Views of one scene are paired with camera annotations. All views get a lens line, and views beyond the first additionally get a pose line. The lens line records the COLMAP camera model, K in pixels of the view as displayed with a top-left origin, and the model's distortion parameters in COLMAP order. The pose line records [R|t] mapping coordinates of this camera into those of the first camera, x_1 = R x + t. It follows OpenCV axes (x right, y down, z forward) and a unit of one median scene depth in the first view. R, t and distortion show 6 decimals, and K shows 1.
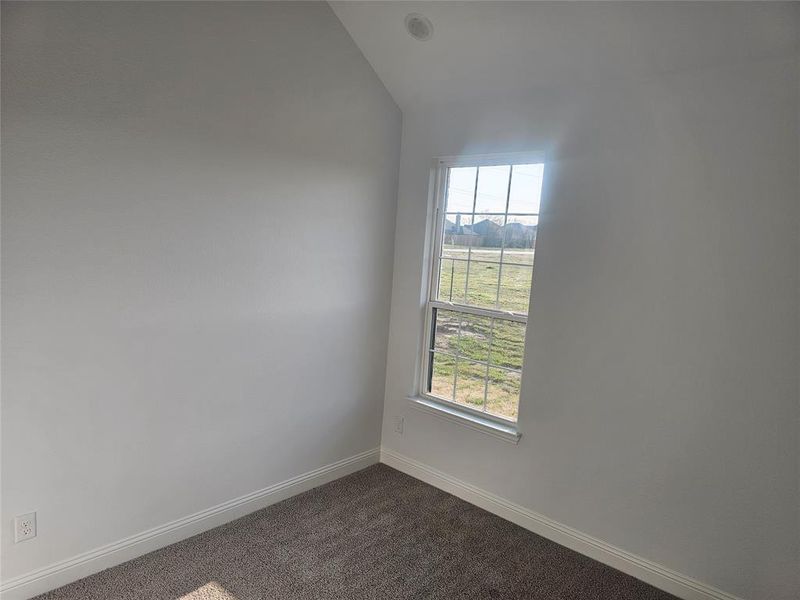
lens RADIAL K [[540.0, 0, 409.2], [0, 540.0, 303.5], [0, 0, 1]] dist [0.083689, -0.080582]
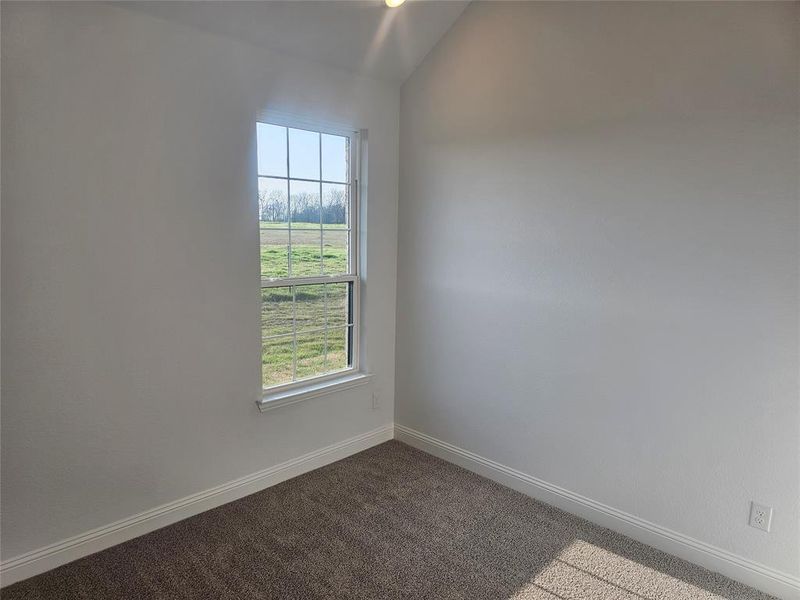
lens RADIAL K [[540.0, 0, 409.2], [0, 540.0, 303.5], [0, 0, 1]] dist [0.083689, -0.080582]
pose [[0.019539, -0.217191, 0.975934, -0.838207], [0.102517, 0.971410, 0.214132, -0.138330], [-0.994539, 0.095866, 0.041246, 0.780154]]
